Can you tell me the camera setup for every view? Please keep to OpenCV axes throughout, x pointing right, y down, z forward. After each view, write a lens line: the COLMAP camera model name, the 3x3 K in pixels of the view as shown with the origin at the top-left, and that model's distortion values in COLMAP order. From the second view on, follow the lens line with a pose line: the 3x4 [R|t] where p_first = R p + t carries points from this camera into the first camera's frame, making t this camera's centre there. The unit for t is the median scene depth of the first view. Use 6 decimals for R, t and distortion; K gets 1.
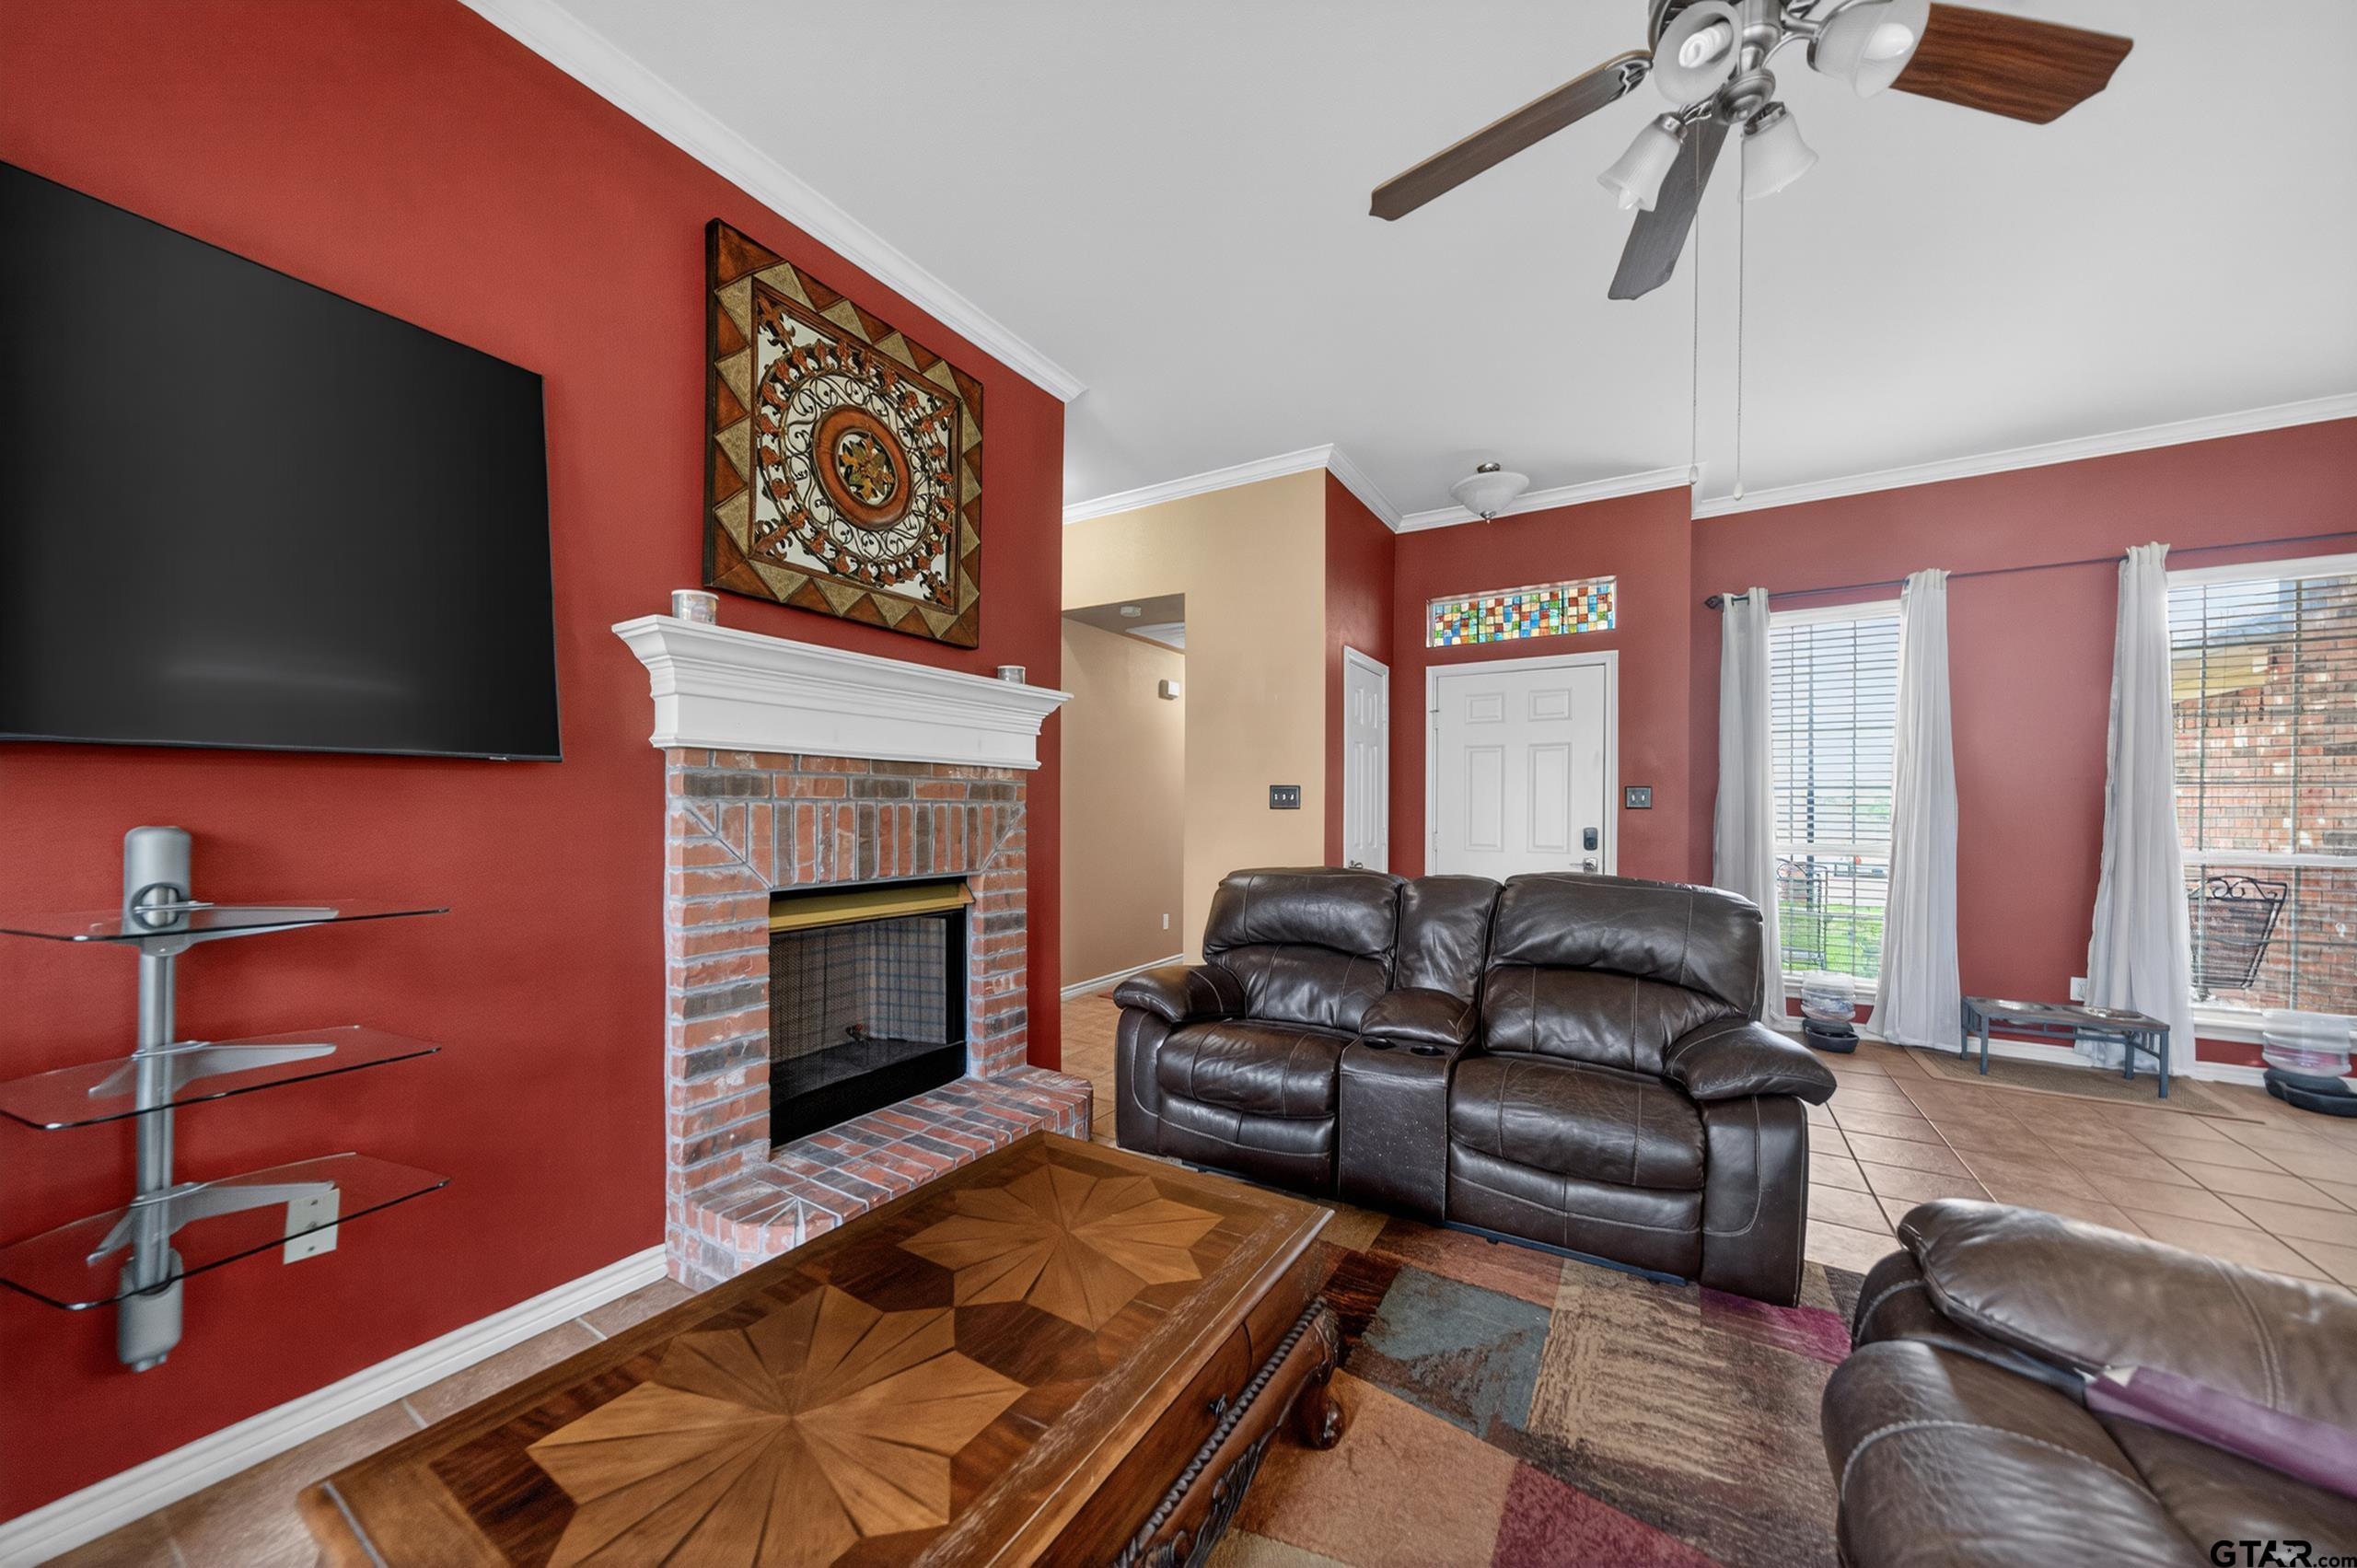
lens RADIAL K [[816.1, 0, 1169.2], [0, 816.1, 815.3], [0, 0, 1]] dist [-0.009770, 0.003510]
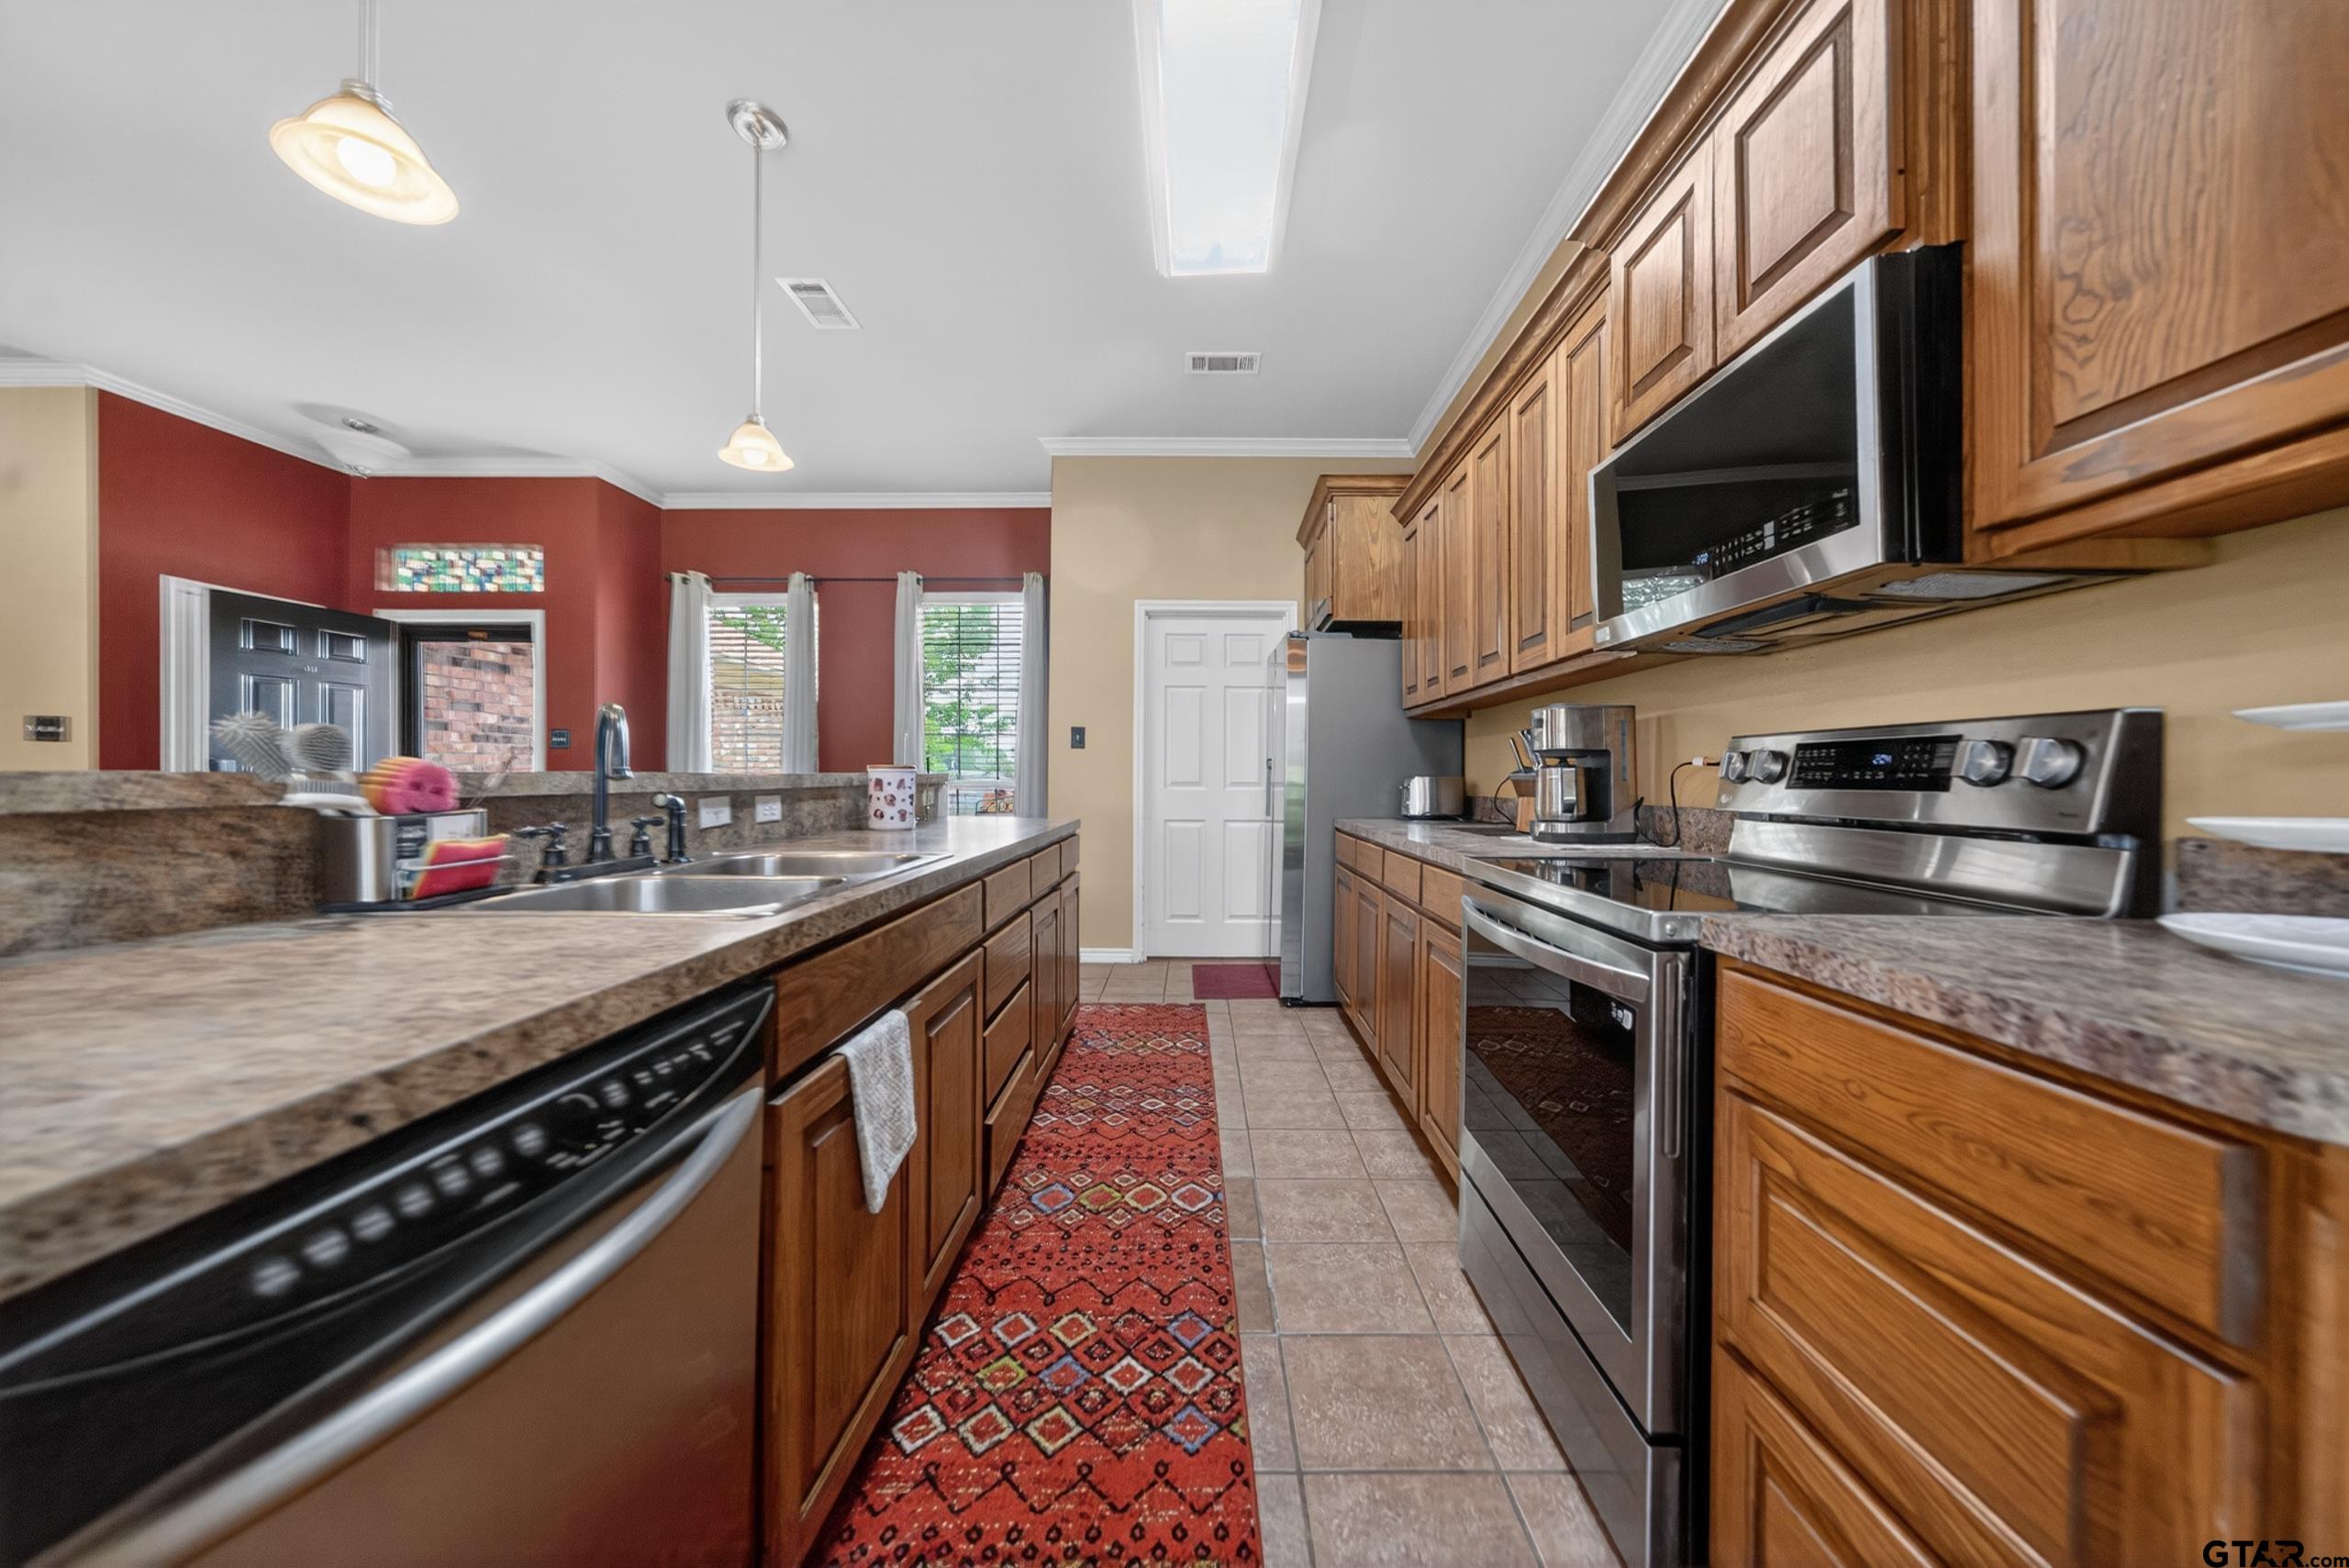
lens RADIAL K [[824.8, 0, 1190.8], [0, 824.8, 779.8], [0, 0, 1]] dist [-0.007583, 0.003975]
pose [[0.852397, -0.002322, 0.522889, 1.215931], [0.002725, 0.999996, -0.000002, 0.063935], [-0.522887, 0.001427, 0.852401, -0.780024]]
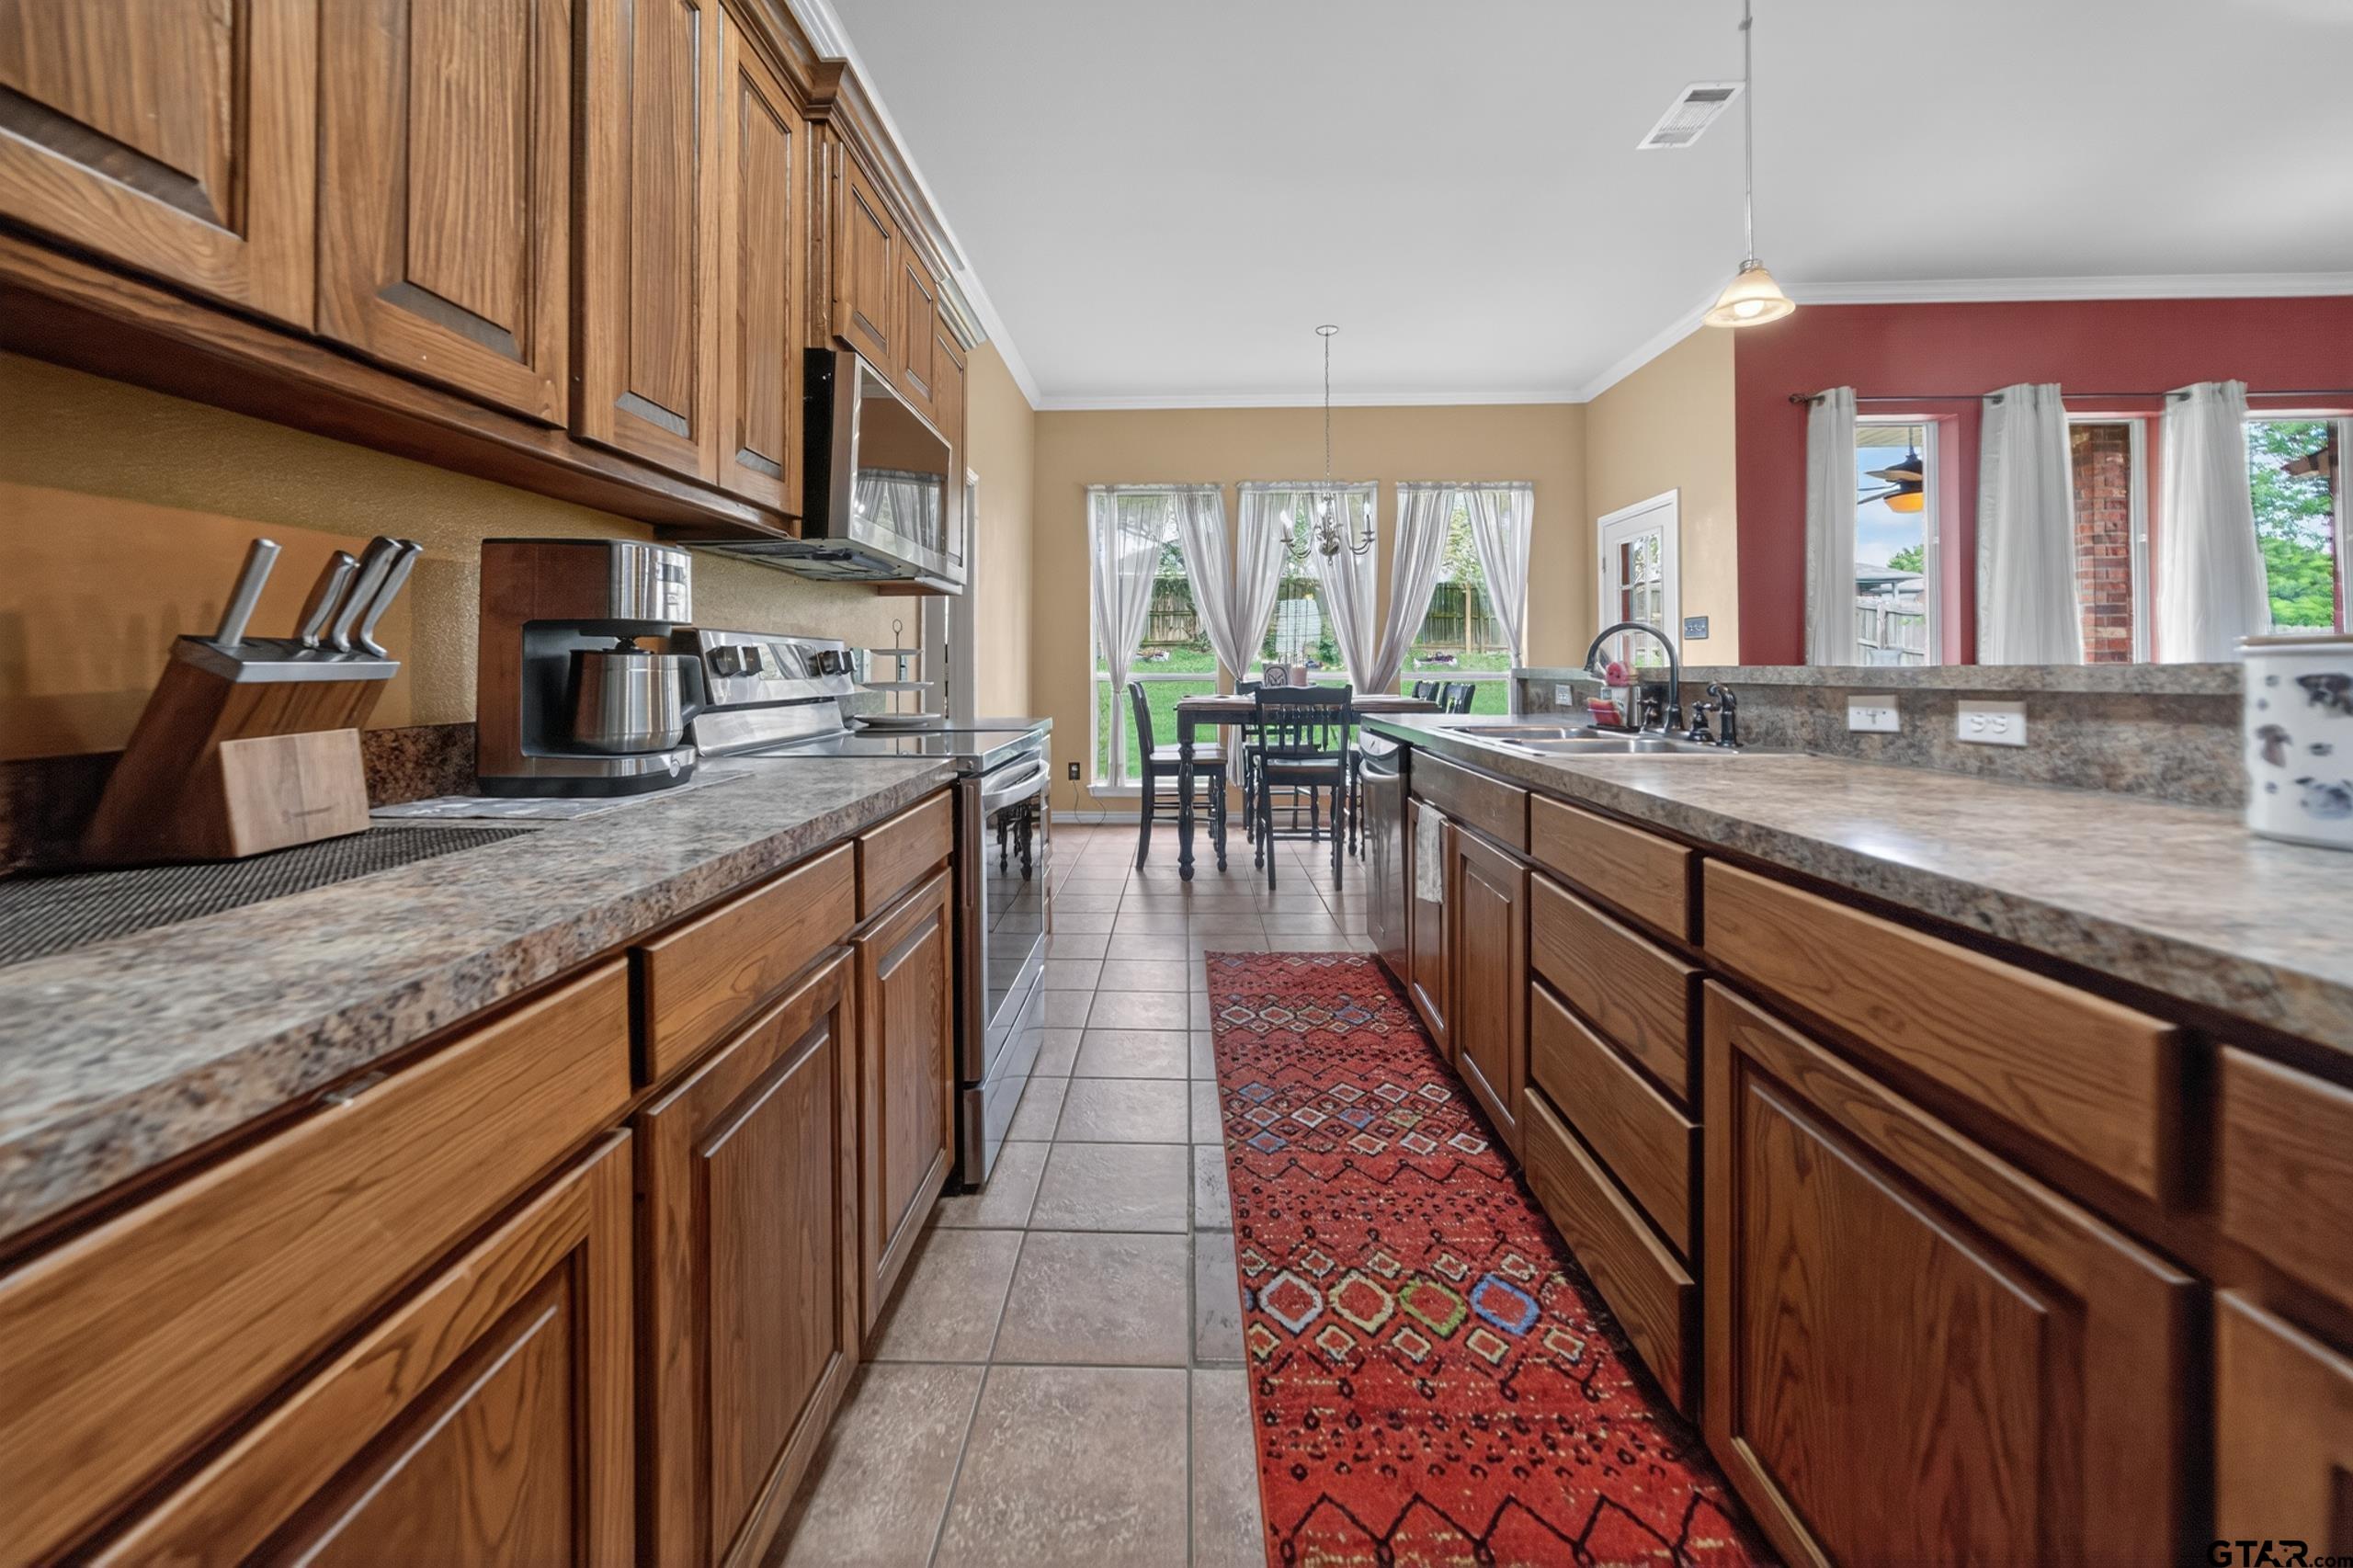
lens RADIAL K [[861.8, 0, 1159.8], [0, 861.8, 666.7], [0, 0, 1]] dist [0.009148, 0.000014]
pose [[-0.867225, -0.005639, -0.497884, 1.987042], [-0.005332, 0.999984, -0.002037, 0.063683], [0.497888, 0.000888, -0.867241, 0.342072]]
